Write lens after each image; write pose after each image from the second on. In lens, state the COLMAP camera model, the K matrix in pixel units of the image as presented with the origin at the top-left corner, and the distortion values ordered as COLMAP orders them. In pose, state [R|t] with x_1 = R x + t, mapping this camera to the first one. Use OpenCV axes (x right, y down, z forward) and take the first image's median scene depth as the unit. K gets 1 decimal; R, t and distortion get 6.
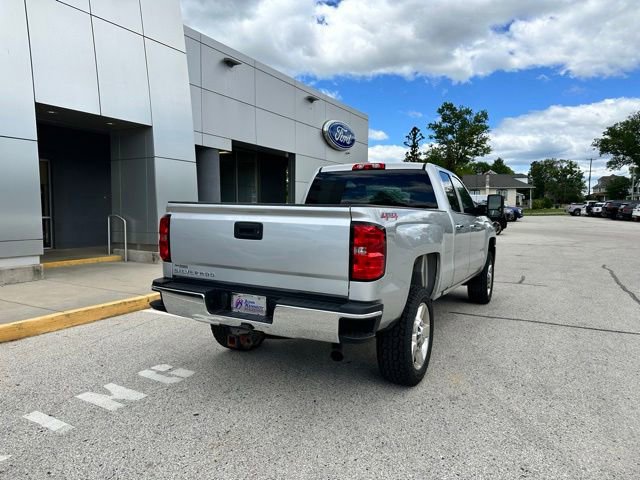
lens RADIAL K [[449.2, 0, 317.5], [0, 449.2, 239.7], [0, 0, 1]] dist [0.069486, -0.097841]
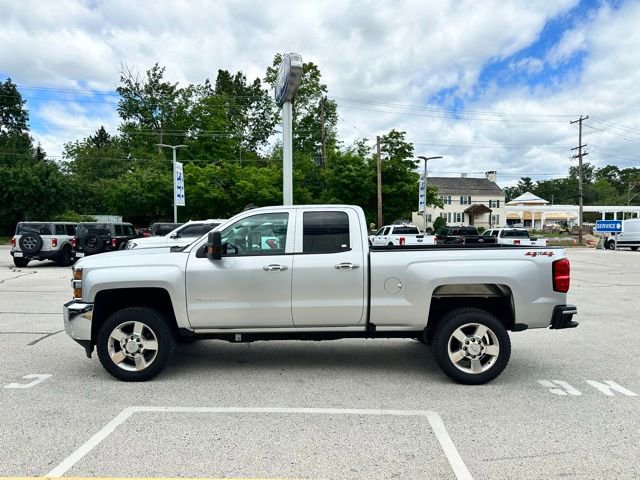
lens RADIAL K [[448.5, 0, 316.2], [0, 448.5, 241.2], [0, 0, 1]] dist [0.063818, -0.086703]
pose [[-0.464728, -0.030048, 0.884943, -0.046953], [0.054909, 0.996523, 0.062673, -0.009014], [-0.883749, 0.077717, -0.461462, 0.090240]]
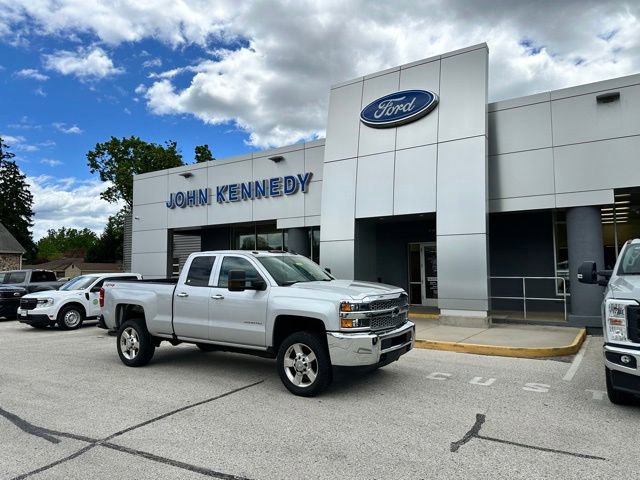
lens RADIAL K [[445.2, 0, 316.2], [0, 445.2, 244.8], [0, 0, 1]] dist [0.076906, -0.106661]
pose [[-0.085118, -0.065581, -0.994210, 0.092008], [-0.059183, 0.996402, -0.060659, -0.006832], [0.994612, 0.053677, -0.088693, 0.082140]]
